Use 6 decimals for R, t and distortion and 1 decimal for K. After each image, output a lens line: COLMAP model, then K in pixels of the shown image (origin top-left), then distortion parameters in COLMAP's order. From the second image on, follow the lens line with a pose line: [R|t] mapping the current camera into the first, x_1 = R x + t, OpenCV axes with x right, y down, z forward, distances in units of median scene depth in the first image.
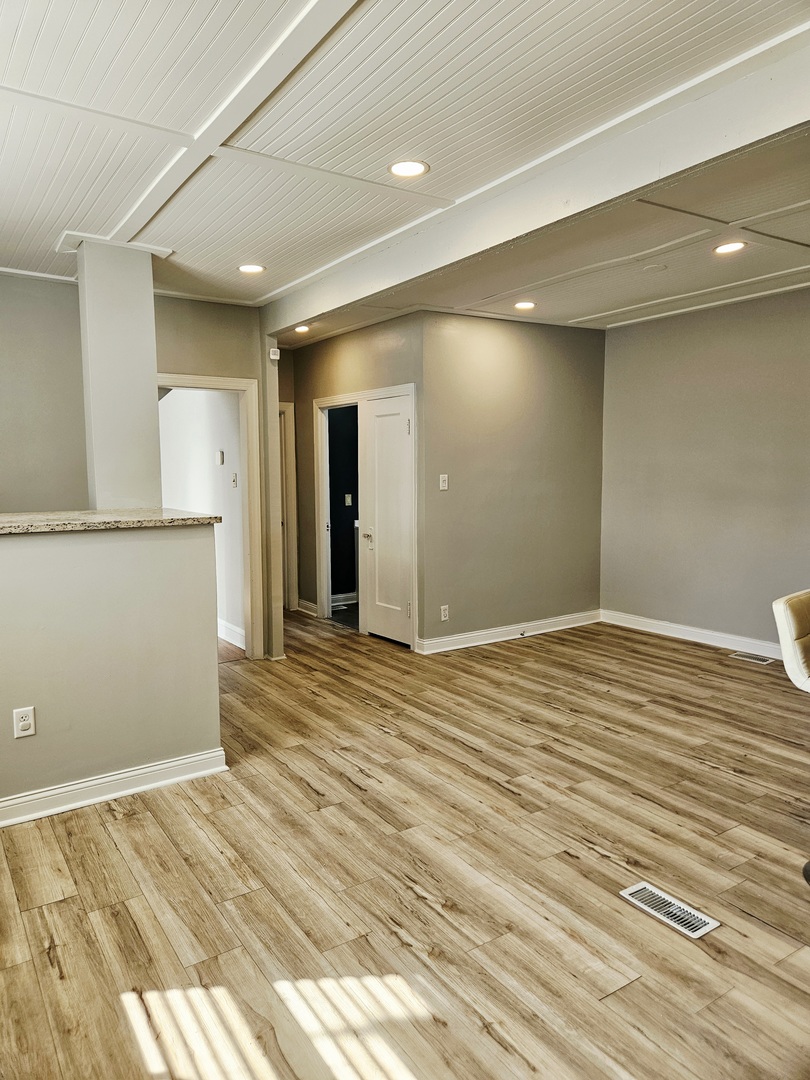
lens RADIAL K [[722.8, 0, 406.8], [0, 722.8, 530.4], [0, 0, 1]] dist [0.031543, -0.048591]
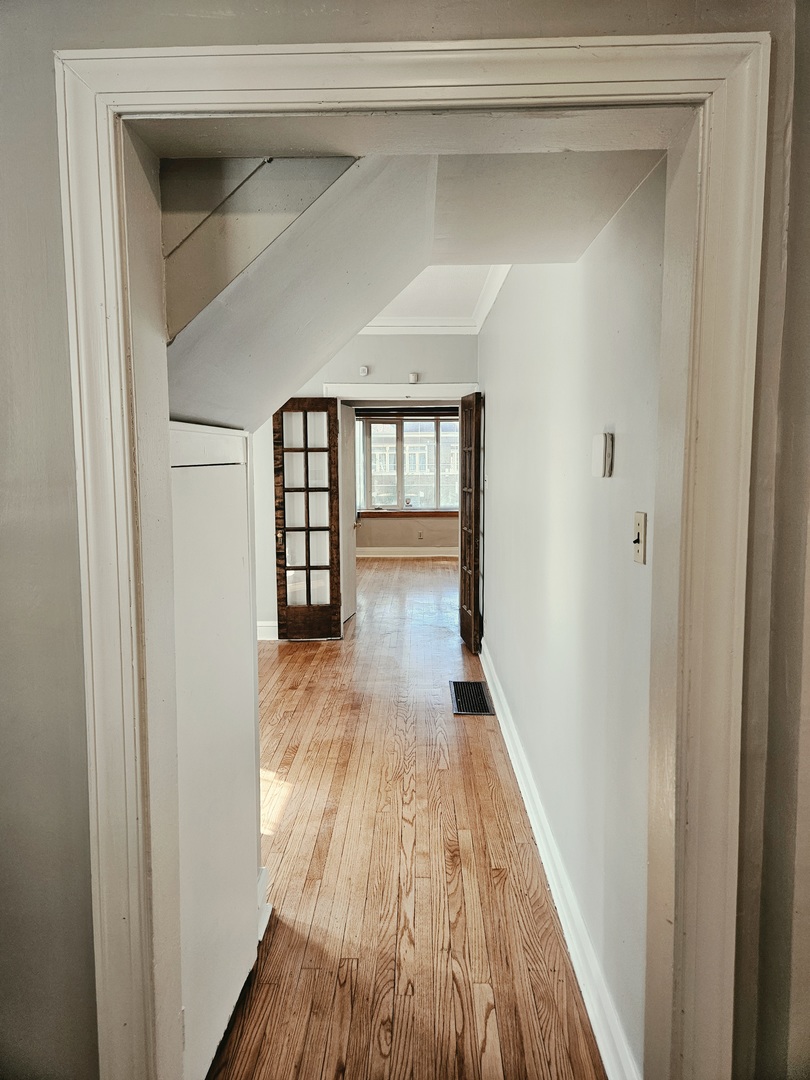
lens RADIAL K [[720.4, 0, 405.5], [0, 720.4, 523.8], [0, 0, 1]] dist [0.087021, -0.095490]
pose [[0.791348, 0.056203, -0.608778, -0.166603], [-0.049596, 0.998385, 0.027703, -0.089408], [0.609352, 0.008270, 0.792857, 0.838906]]
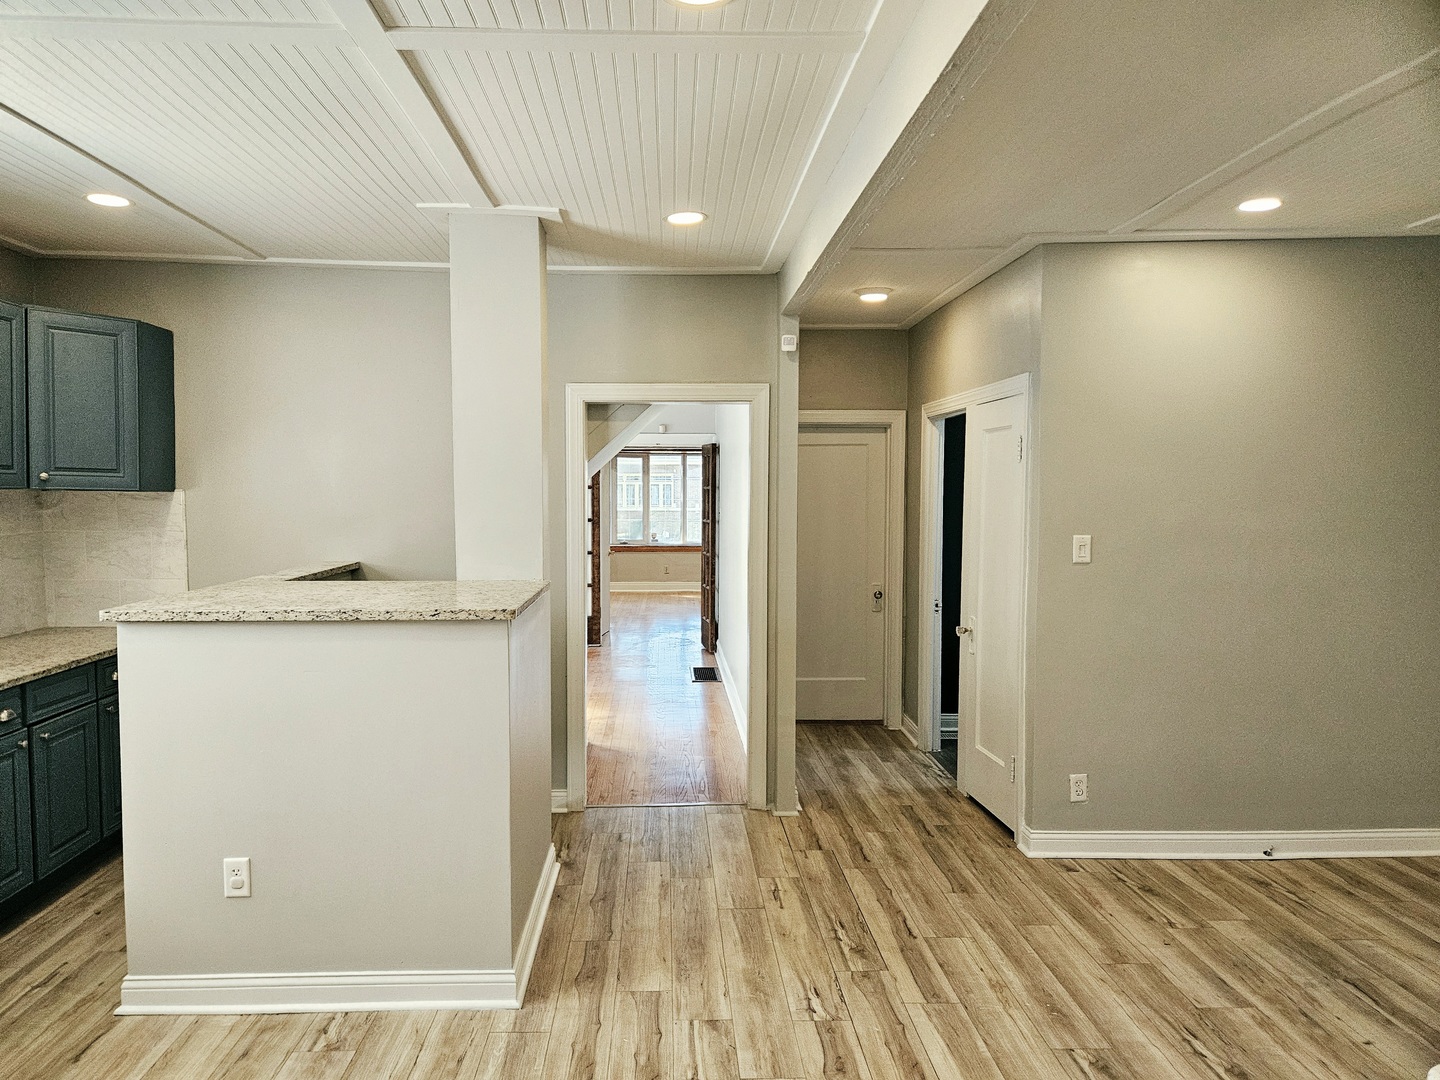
lens RADIAL K [[960.6, 0, 720.0], [0, 960.6, 540.0], [0, 0, 1]] dist [0.087021, -0.095490]
pose [[0.836643, 0.036442, -0.546535, 0.252902], [-0.052862, 0.998499, -0.014344, -0.054133], [0.545192, 0.040892, 0.837313, 0.261681]]
